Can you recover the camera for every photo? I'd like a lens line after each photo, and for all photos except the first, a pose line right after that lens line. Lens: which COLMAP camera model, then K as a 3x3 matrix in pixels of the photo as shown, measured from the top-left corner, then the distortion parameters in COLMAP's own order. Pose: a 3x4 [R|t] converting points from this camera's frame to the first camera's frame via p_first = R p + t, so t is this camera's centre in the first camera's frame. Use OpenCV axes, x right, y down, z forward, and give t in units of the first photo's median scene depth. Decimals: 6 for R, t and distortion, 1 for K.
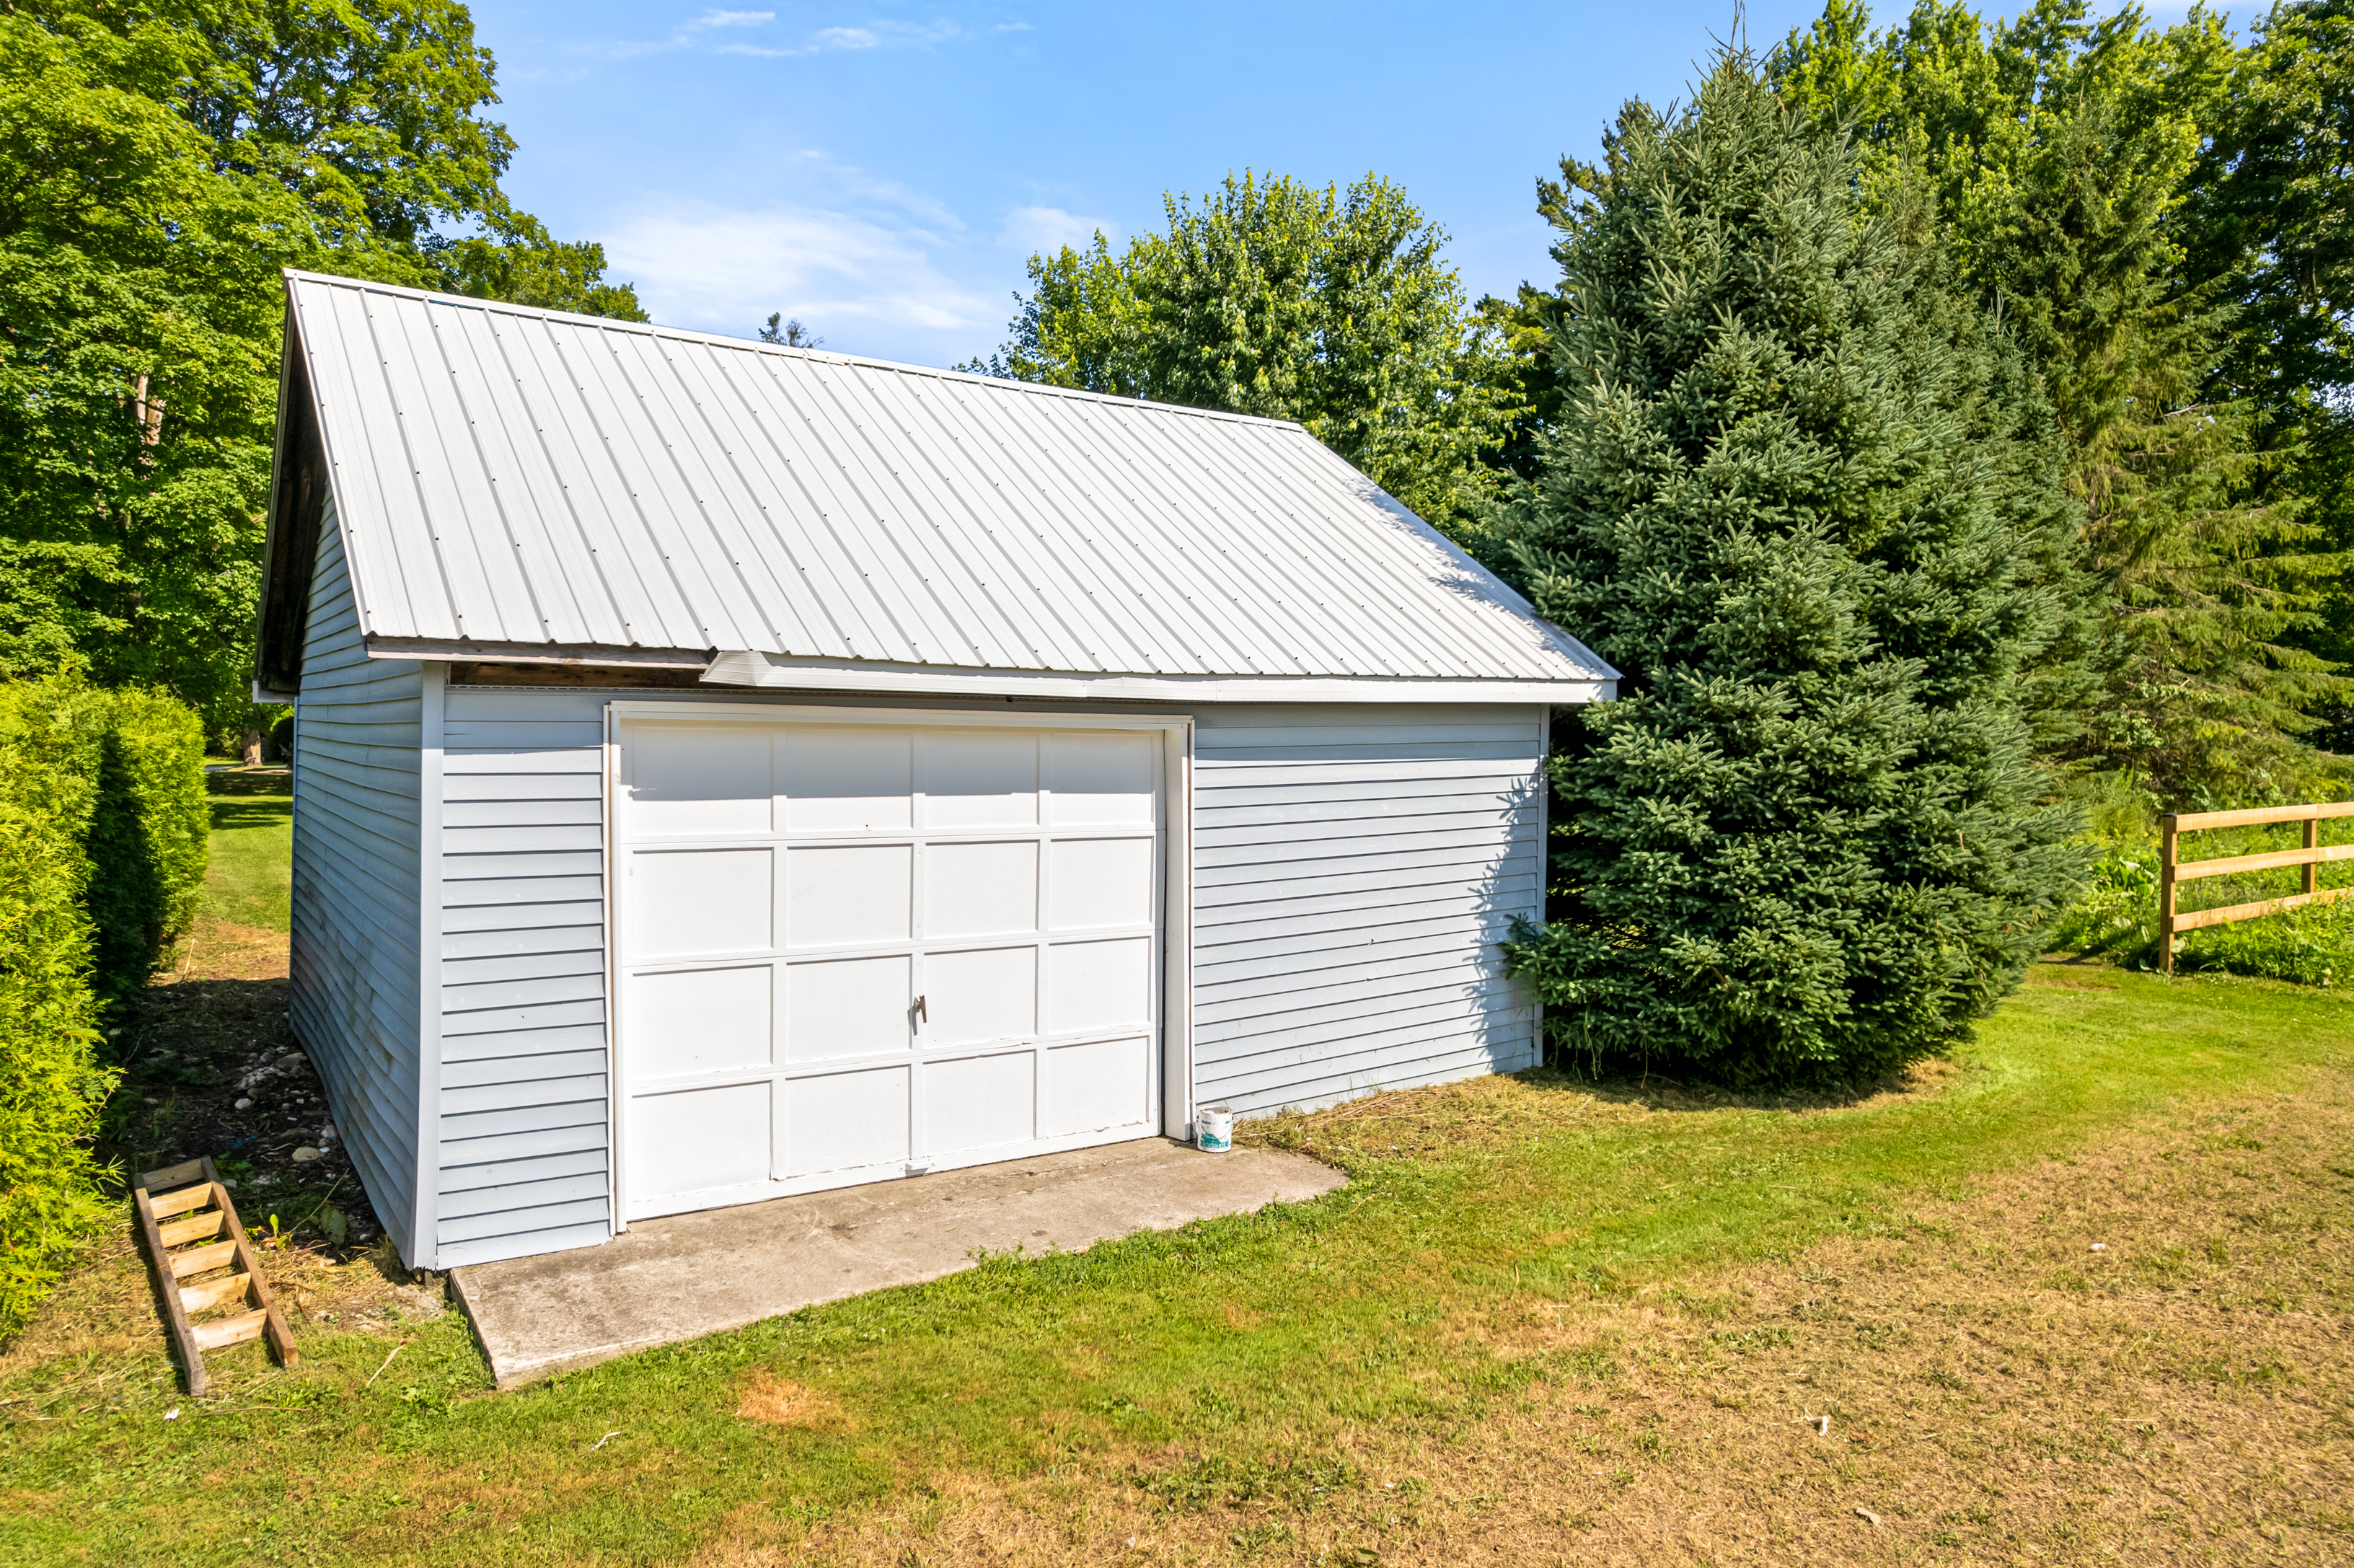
lens RADIAL K [[1496.4, 0, 1177.0], [0, 1496.4, 784.0], [0, 0, 1]] dist [-0.040193, 0.044834]
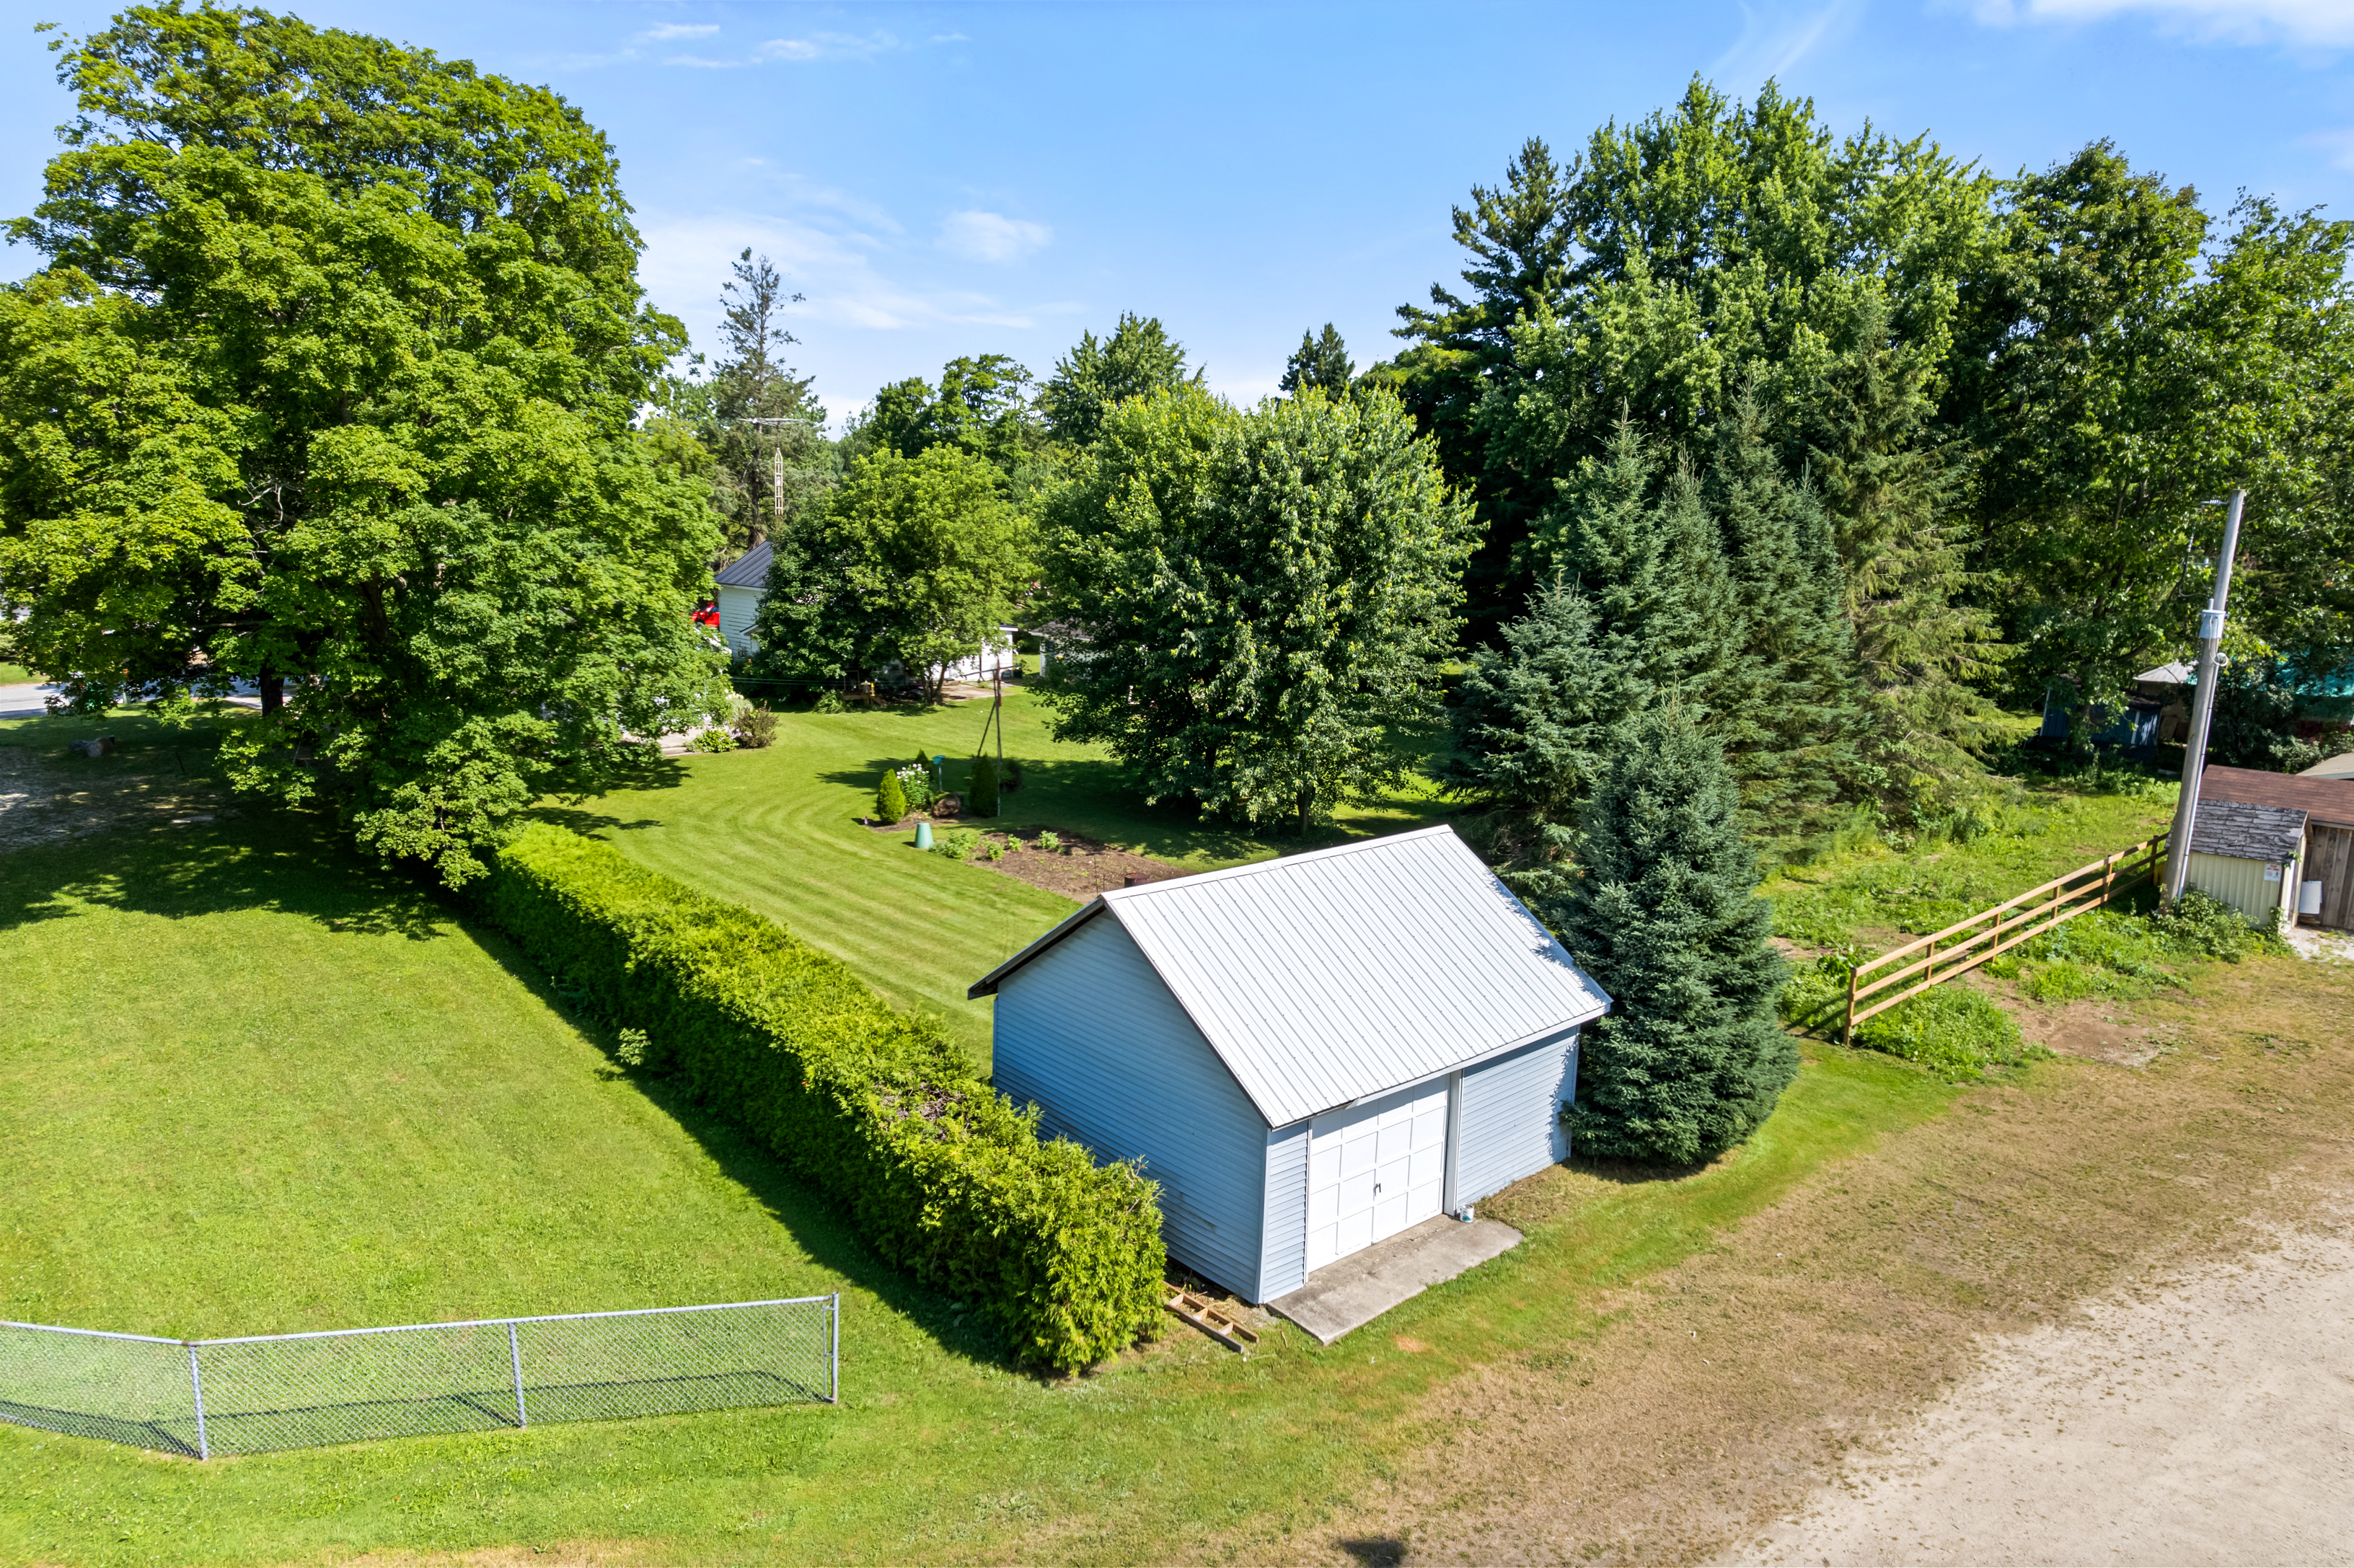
lens RADIAL K [[1481.2, 0, 1167.2], [0, 1481.2, 783.2], [0, 0, 1]] dist [-0.032353, -0.000258]
pose [[0.995008, -0.010751, 0.099216, -0.640047], [-0.003938, 0.989176, 0.146679, -0.766678], [-0.099719, -0.146337, 0.984196, -1.189578]]
